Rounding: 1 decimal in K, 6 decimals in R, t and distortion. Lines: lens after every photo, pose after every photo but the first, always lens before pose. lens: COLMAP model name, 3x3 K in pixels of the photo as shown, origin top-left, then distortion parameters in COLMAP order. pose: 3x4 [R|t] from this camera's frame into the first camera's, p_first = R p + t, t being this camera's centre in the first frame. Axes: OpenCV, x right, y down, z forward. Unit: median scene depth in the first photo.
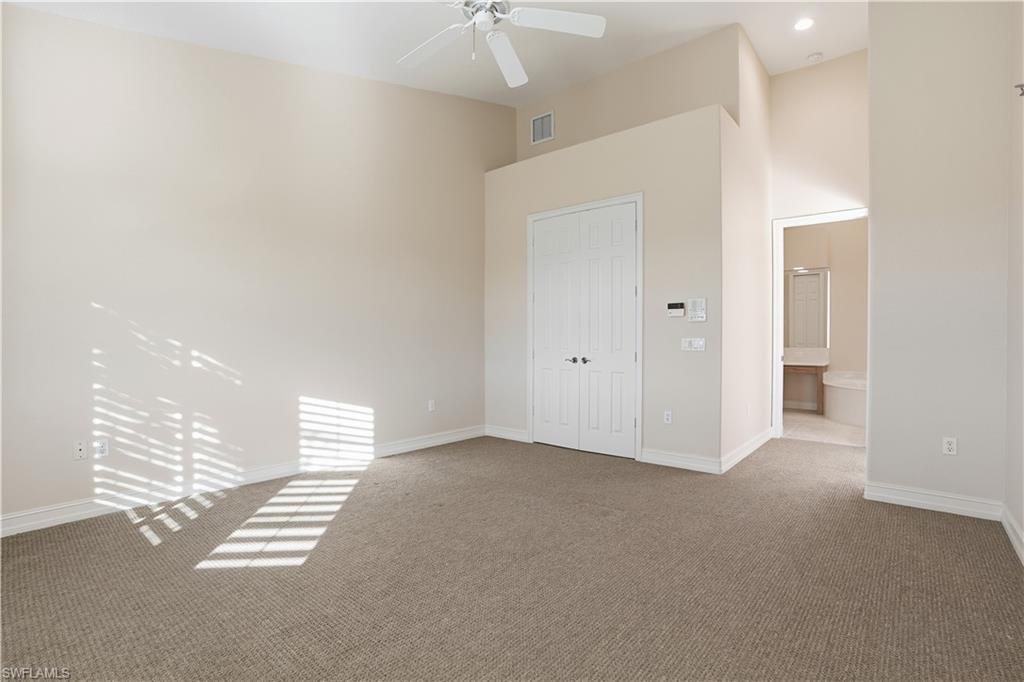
lens RADIAL K [[500.9, 0, 512.0], [0, 500.9, 341.0], [0, 0, 1]] dist [-0.005433, -0.000387]
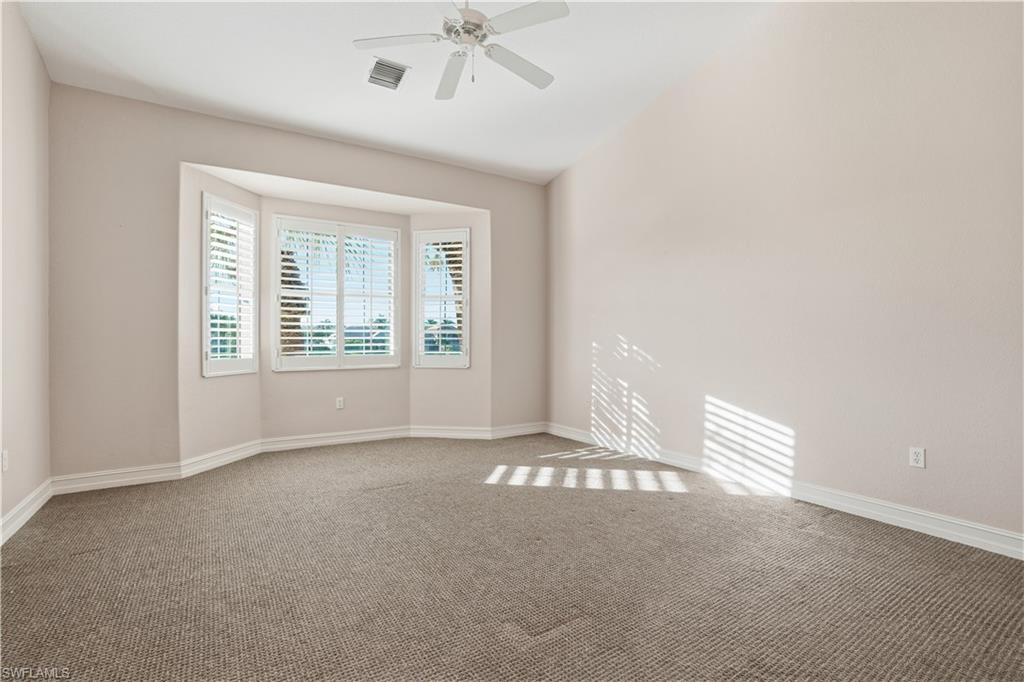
lens RADIAL K [[500.9, 0, 512.0], [0, 500.9, 341.0], [0, 0, 1]] dist [-0.005433, -0.000387]
pose [[-0.298252, 0.009566, -0.954439, 0.730355], [0.004626, 0.999953, 0.008576, -0.005885], [0.954476, -0.001858, -0.298282, 1.092456]]
